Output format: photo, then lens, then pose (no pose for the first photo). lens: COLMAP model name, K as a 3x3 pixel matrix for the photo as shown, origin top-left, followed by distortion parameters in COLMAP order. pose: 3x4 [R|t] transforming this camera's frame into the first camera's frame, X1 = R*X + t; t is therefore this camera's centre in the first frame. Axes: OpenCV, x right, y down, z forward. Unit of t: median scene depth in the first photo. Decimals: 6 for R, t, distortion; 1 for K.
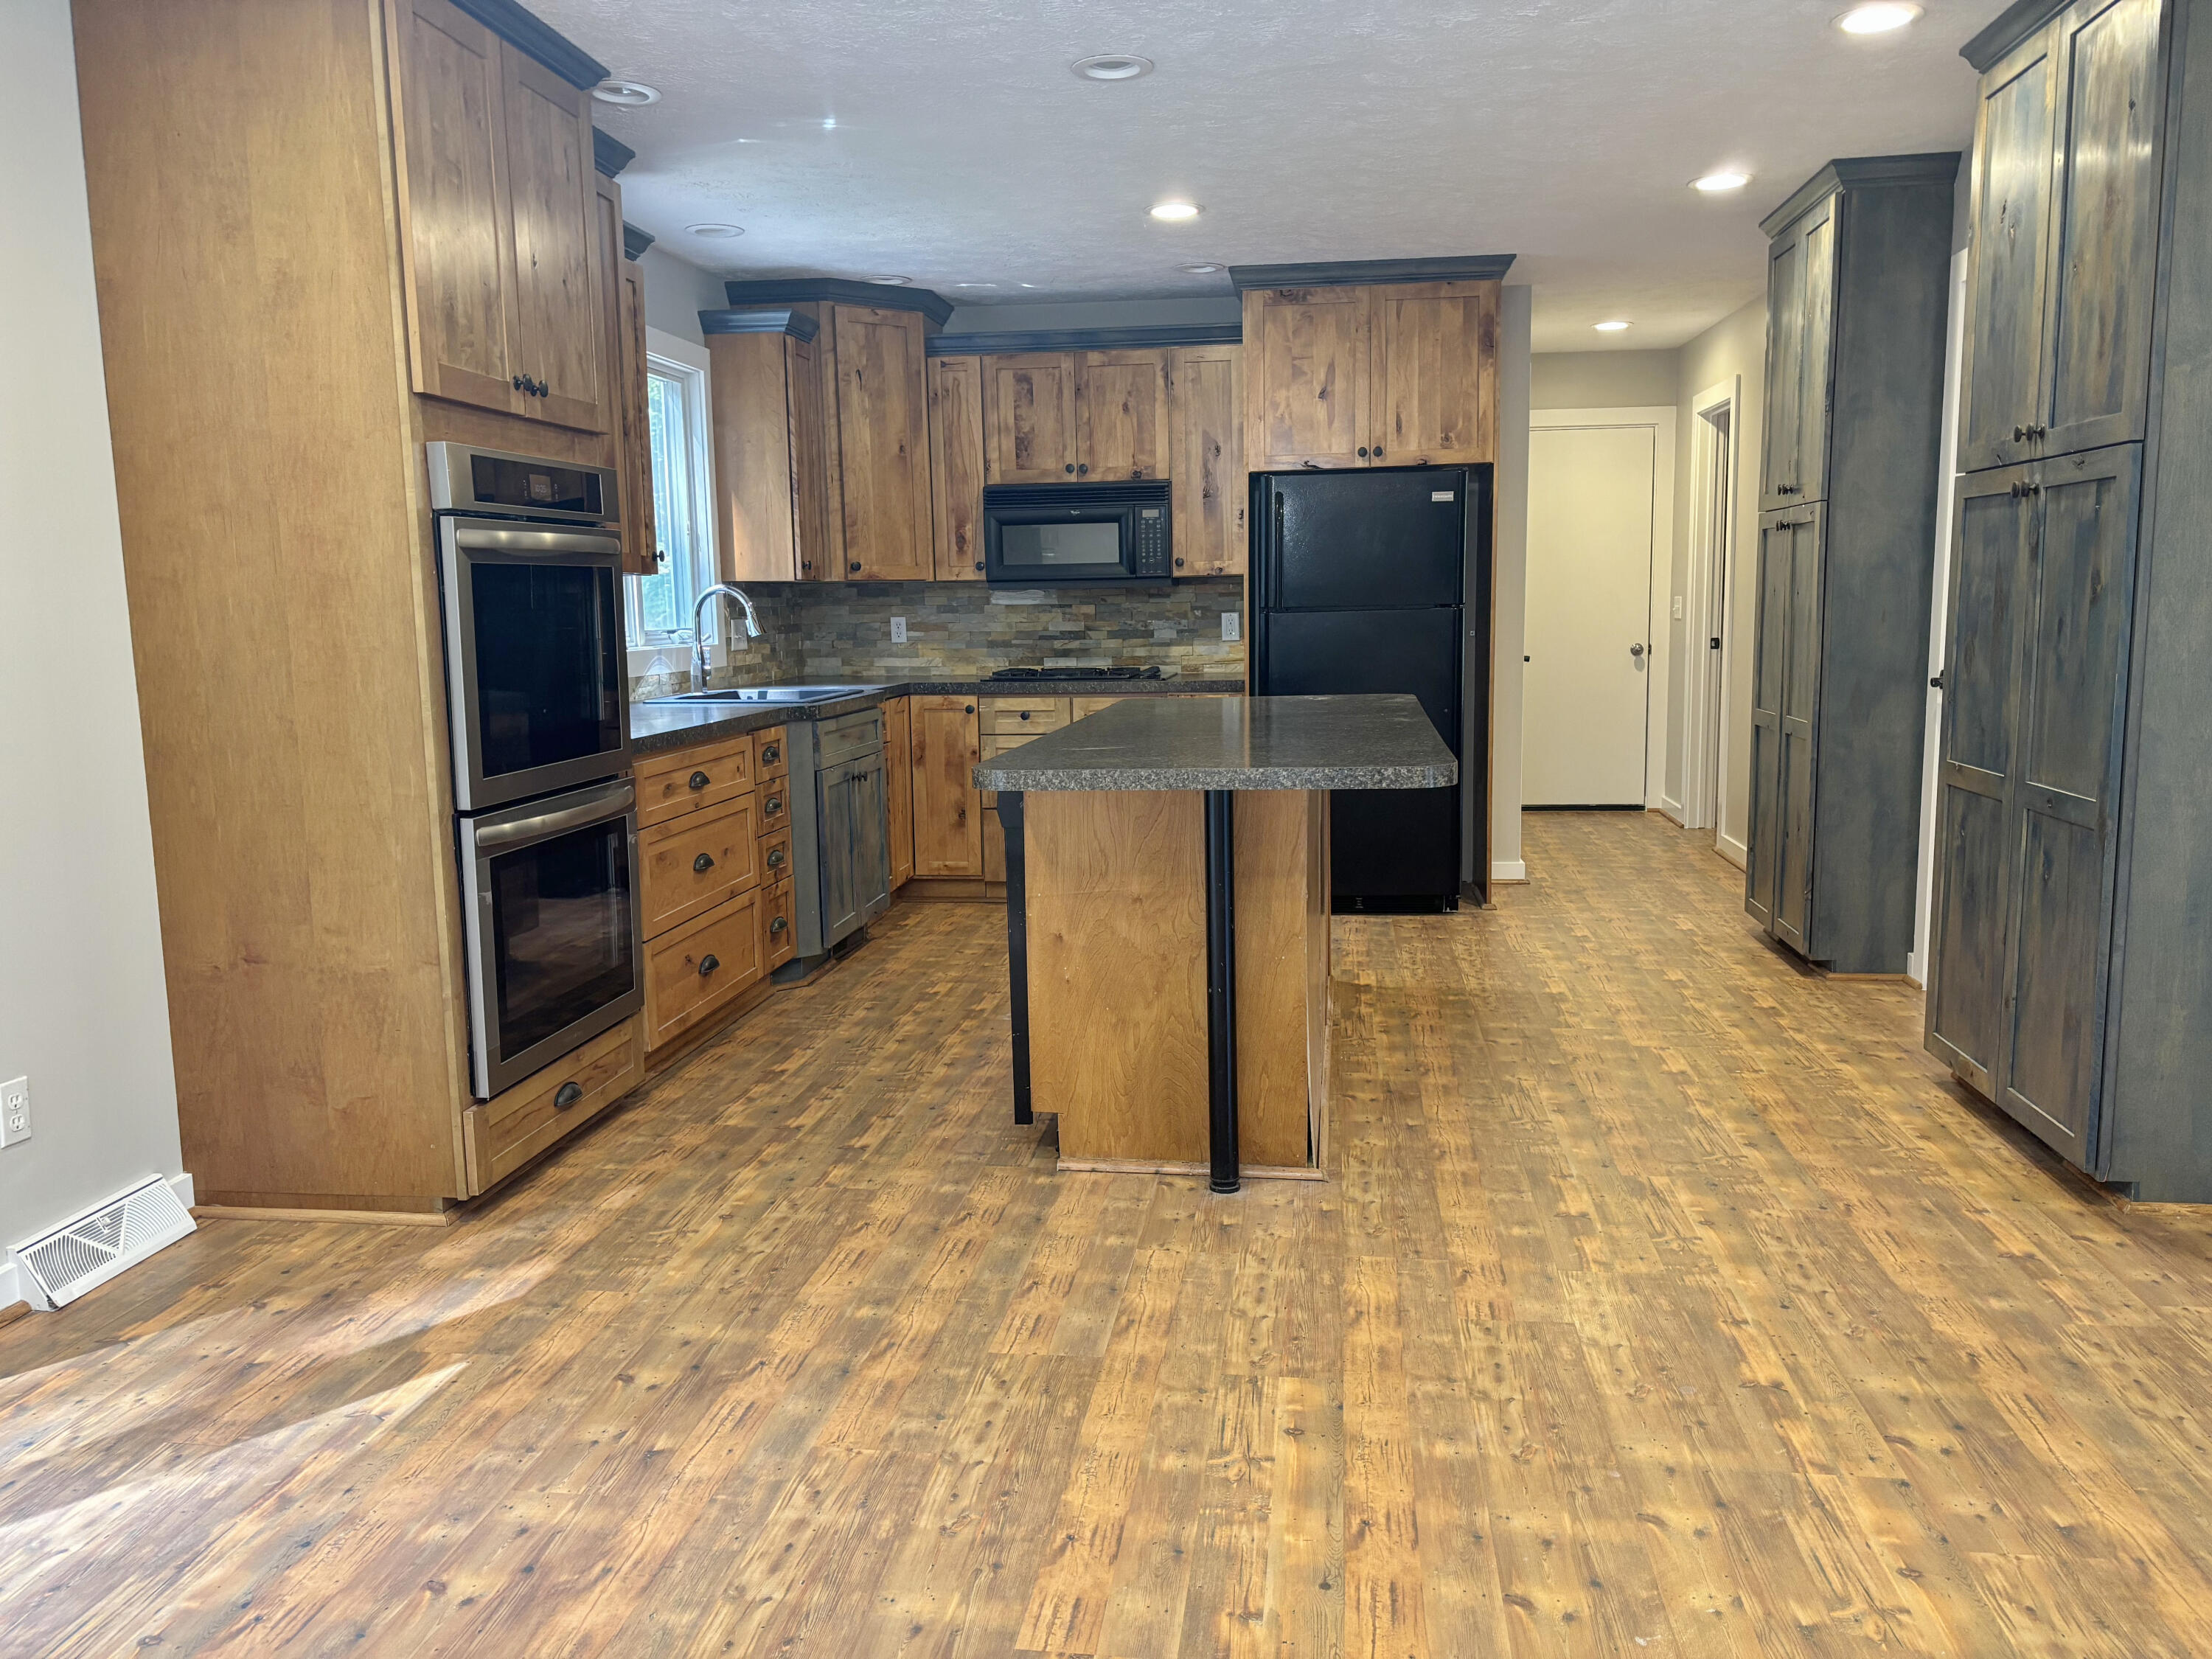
lens RADIAL K [[1682.0, 0, 1136.1], [0, 1682.0, 840.9], [0, 0, 1]] dist [0.059907, -0.073458]
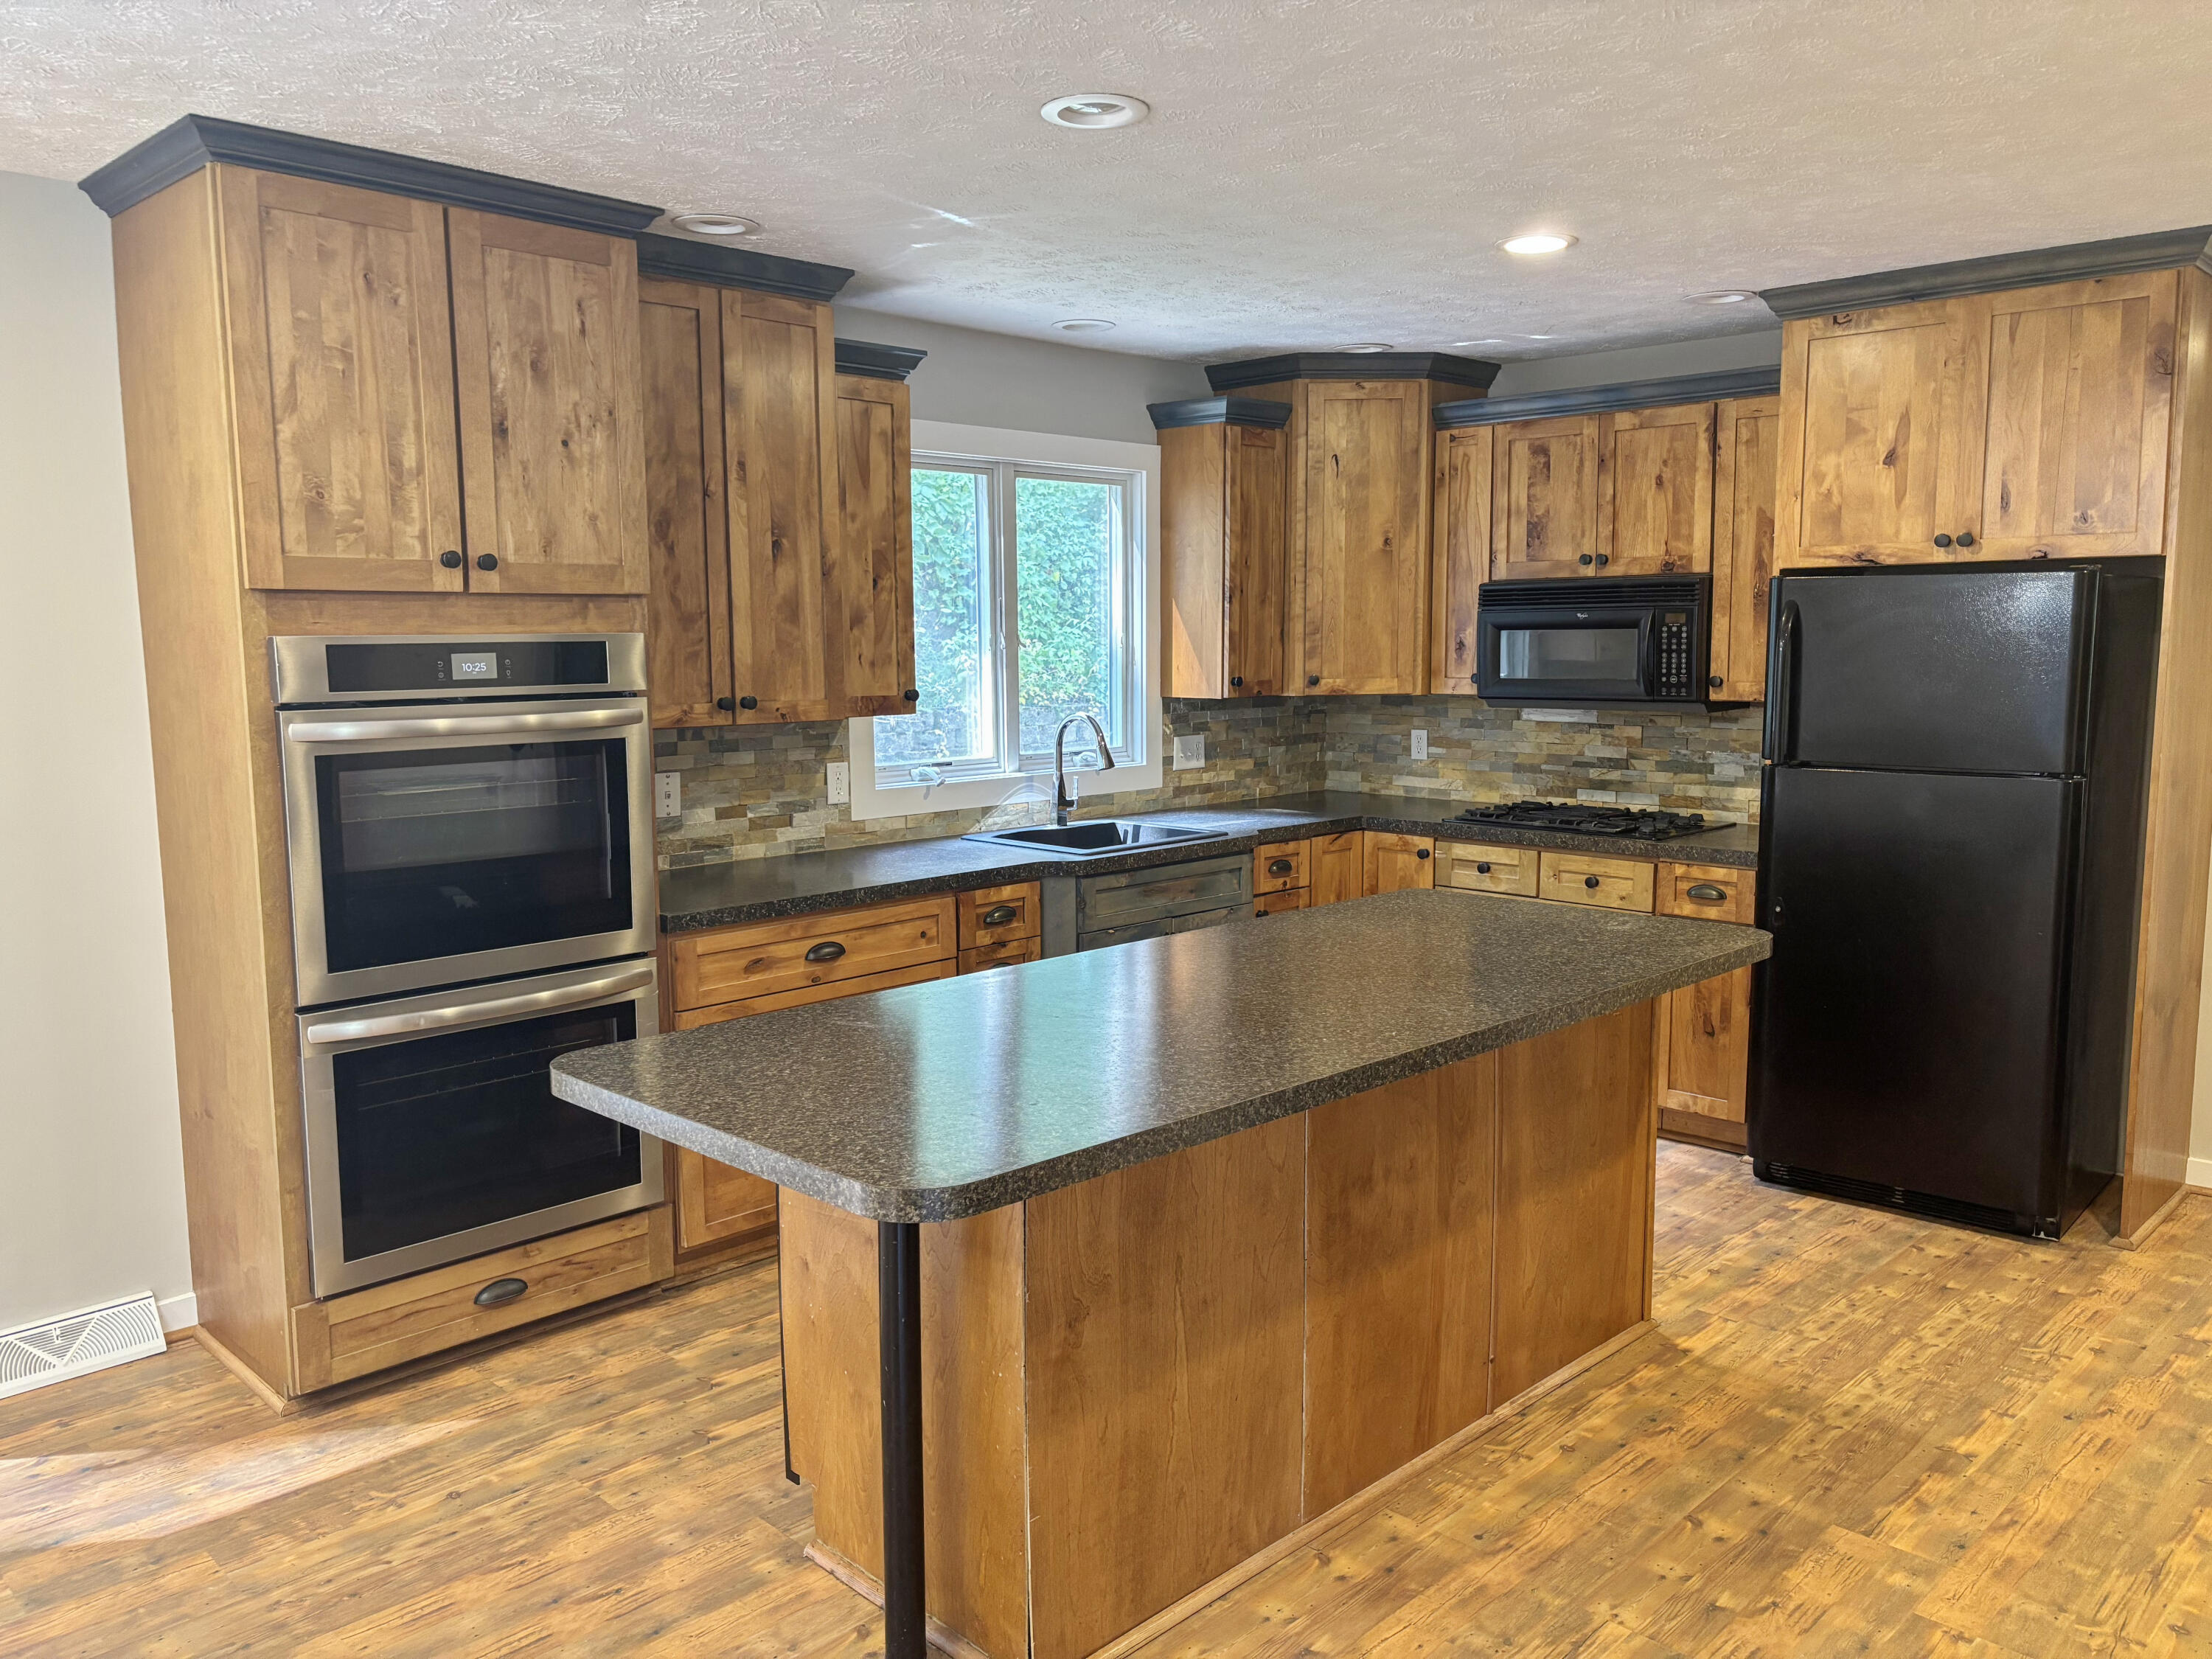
lens RADIAL K [[1682.0, 0, 1112.5], [0, 1682.0, 833.3], [0, 0, 1]] dist [0.059907, -0.073458]
pose [[0.794378, 0.087691, -0.601060, 0.290399], [-0.095100, 0.995276, 0.019519, -0.094165], [0.599932, 0.041655, 0.798966, 0.256541]]
